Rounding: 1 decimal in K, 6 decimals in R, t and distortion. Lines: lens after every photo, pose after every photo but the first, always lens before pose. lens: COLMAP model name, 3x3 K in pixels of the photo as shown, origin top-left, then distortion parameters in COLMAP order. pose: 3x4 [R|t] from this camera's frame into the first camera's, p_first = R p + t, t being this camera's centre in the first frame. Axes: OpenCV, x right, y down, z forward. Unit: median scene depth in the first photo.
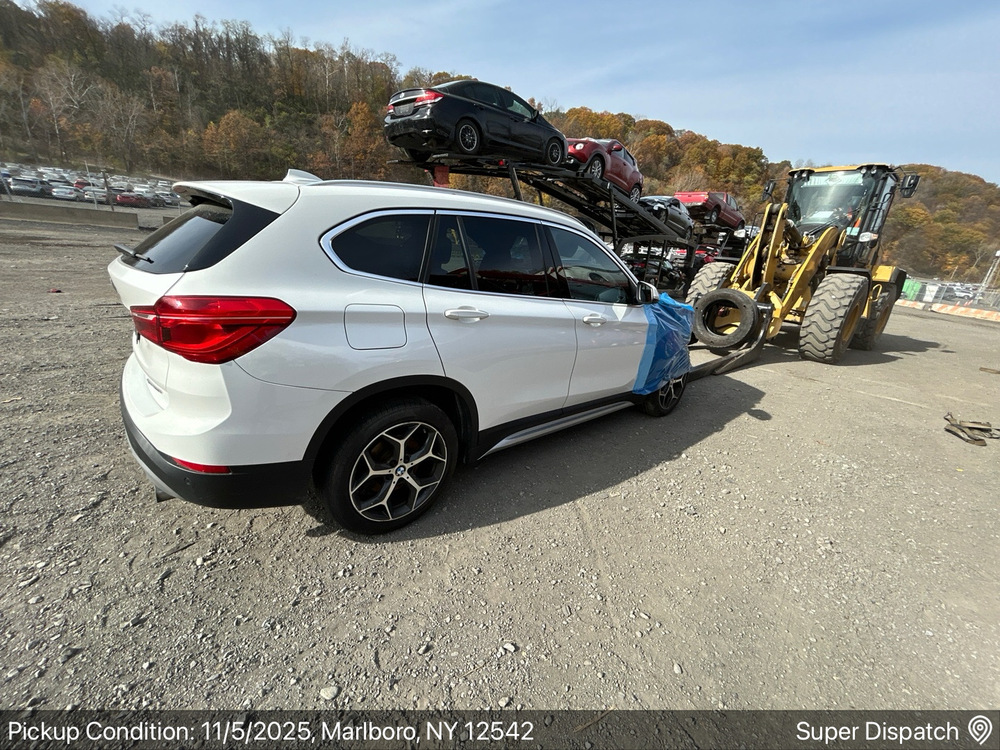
lens RADIAL K [[405.8, 0, 497.7], [0, 405.8, 372.0], [0, 0, 1]] dist [0.000726, -0.000217]
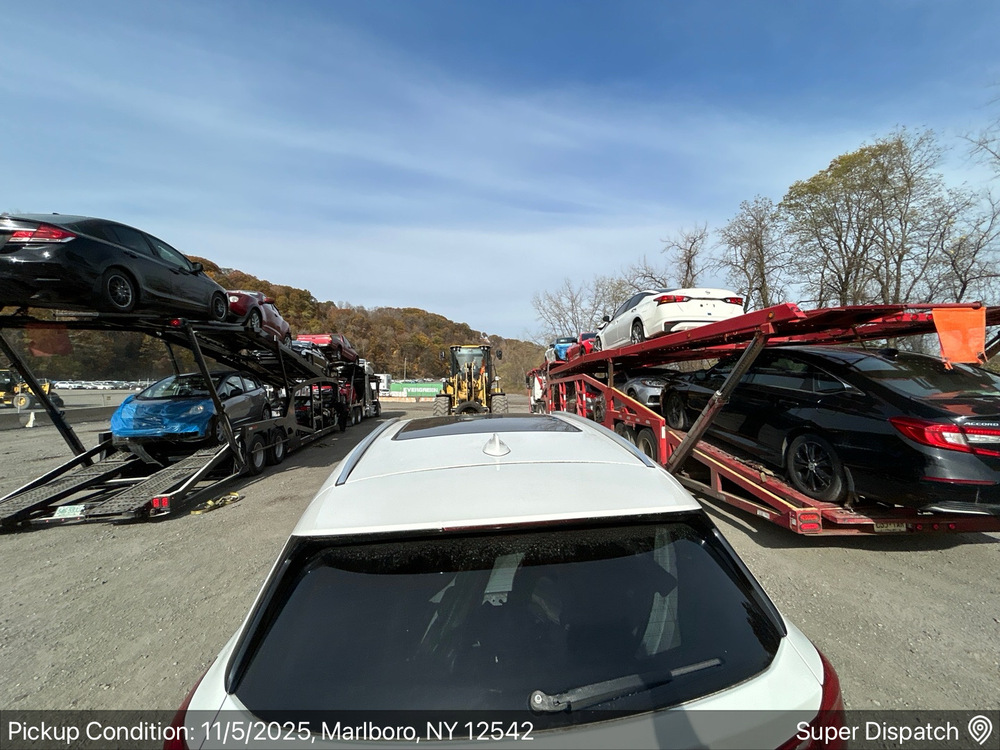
lens RADIAL K [[402.1, 0, 499.1], [0, 402.1, 374.1], [0, 0, 1]] dist [0.003827, -0.000304]
pose [[0.583532, -0.094256, 0.806602, -0.234215], [0.325874, 0.936944, -0.126265, -0.116208], [-0.743839, 0.336530, 0.577452, 0.124705]]
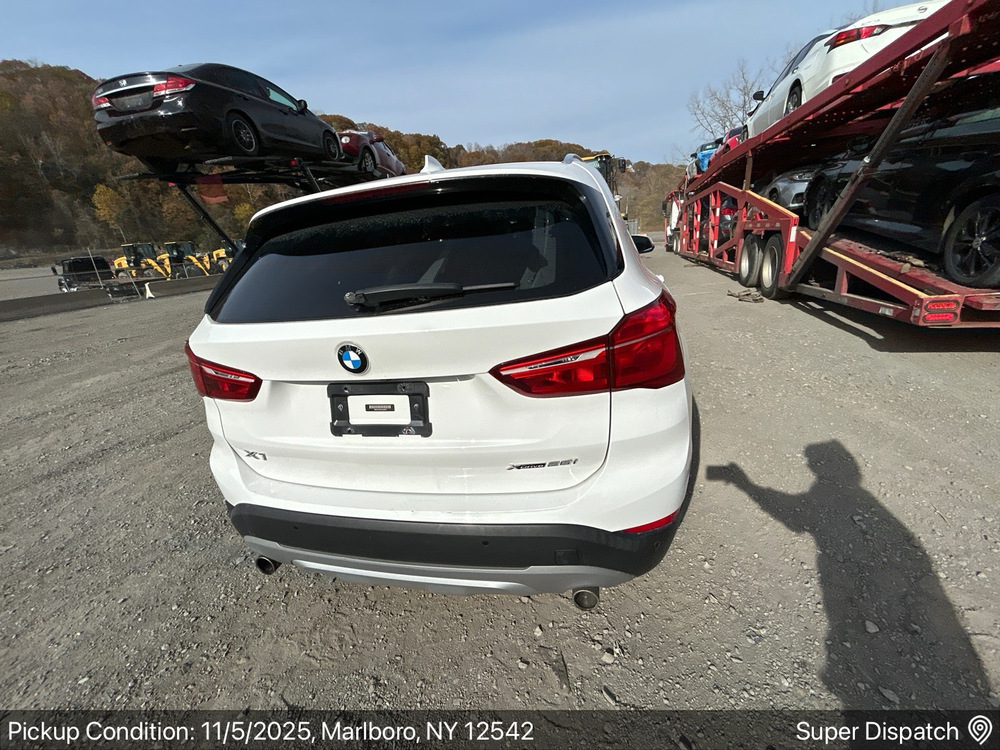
lens RADIAL K [[402.1, 0, 499.1], [0, 402.1, 374.1], [0, 0, 1]] dist [0.003827, -0.000304]
pose [[0.798003, -0.354933, 0.487046, -0.197377], [0.346065, 0.931522, 0.111830, -0.040556], [-0.493386, 0.079309, 0.866187, 0.076788]]
